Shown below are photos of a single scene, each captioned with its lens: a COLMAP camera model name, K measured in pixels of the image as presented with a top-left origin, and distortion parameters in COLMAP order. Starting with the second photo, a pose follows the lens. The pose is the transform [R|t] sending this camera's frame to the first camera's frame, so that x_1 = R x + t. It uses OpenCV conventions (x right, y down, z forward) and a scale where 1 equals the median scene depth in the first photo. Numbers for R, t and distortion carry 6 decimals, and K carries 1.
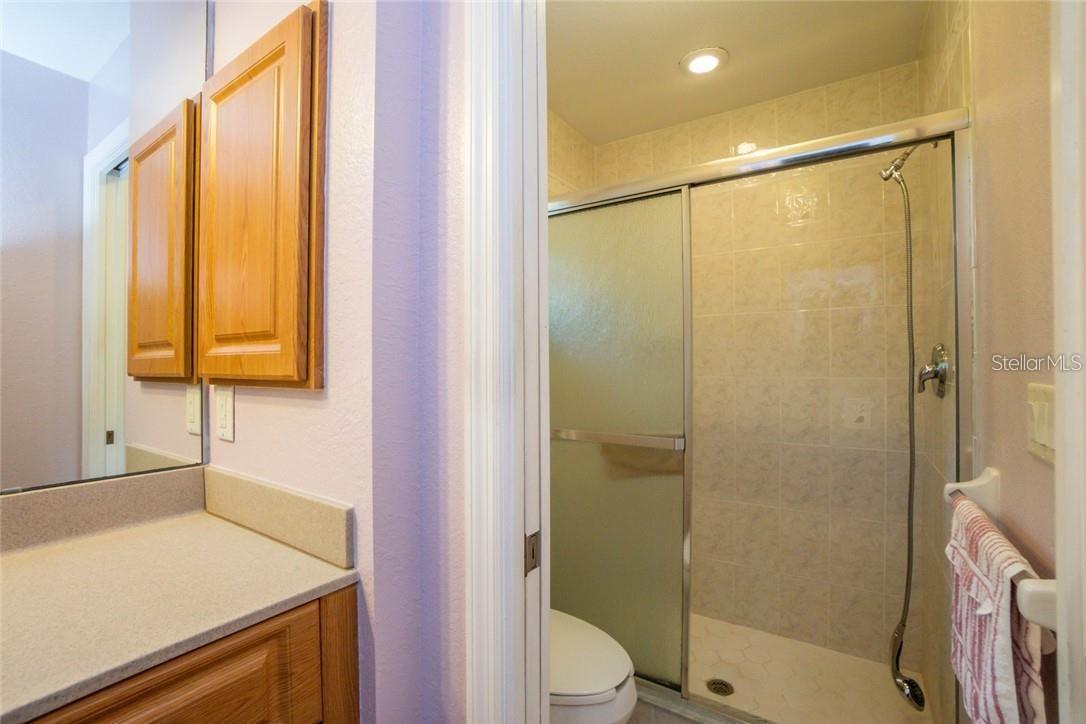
lens RADIAL K [[470.1, 0, 543.4], [0, 470.1, 363.3], [0, 0, 1]] dist [-0.035614, 0.000845]
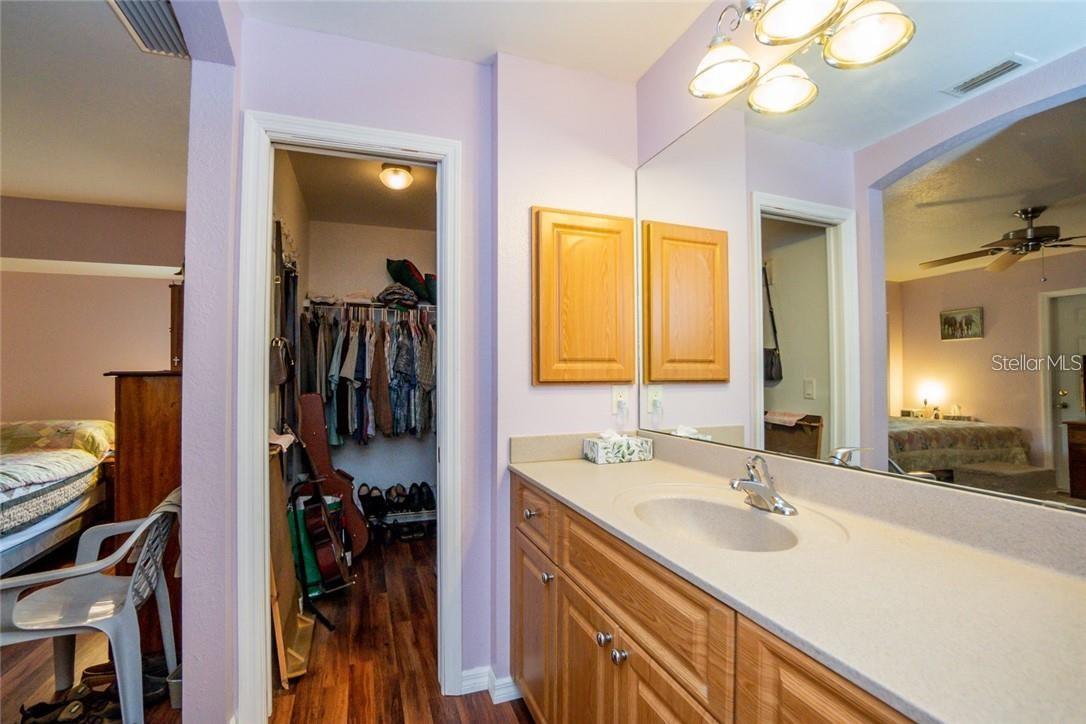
lens RADIAL K [[470.1, 0, 540.5], [0, 470.1, 365.0], [0, 0, 1]] dist [-0.035614, 0.000845]
pose [[-0.586803, -0.010664, -0.809659, 0.603839], [0.006468, 0.999820, -0.017856, 0.001026], [0.809704, -0.015715, -0.586628, 1.348829]]
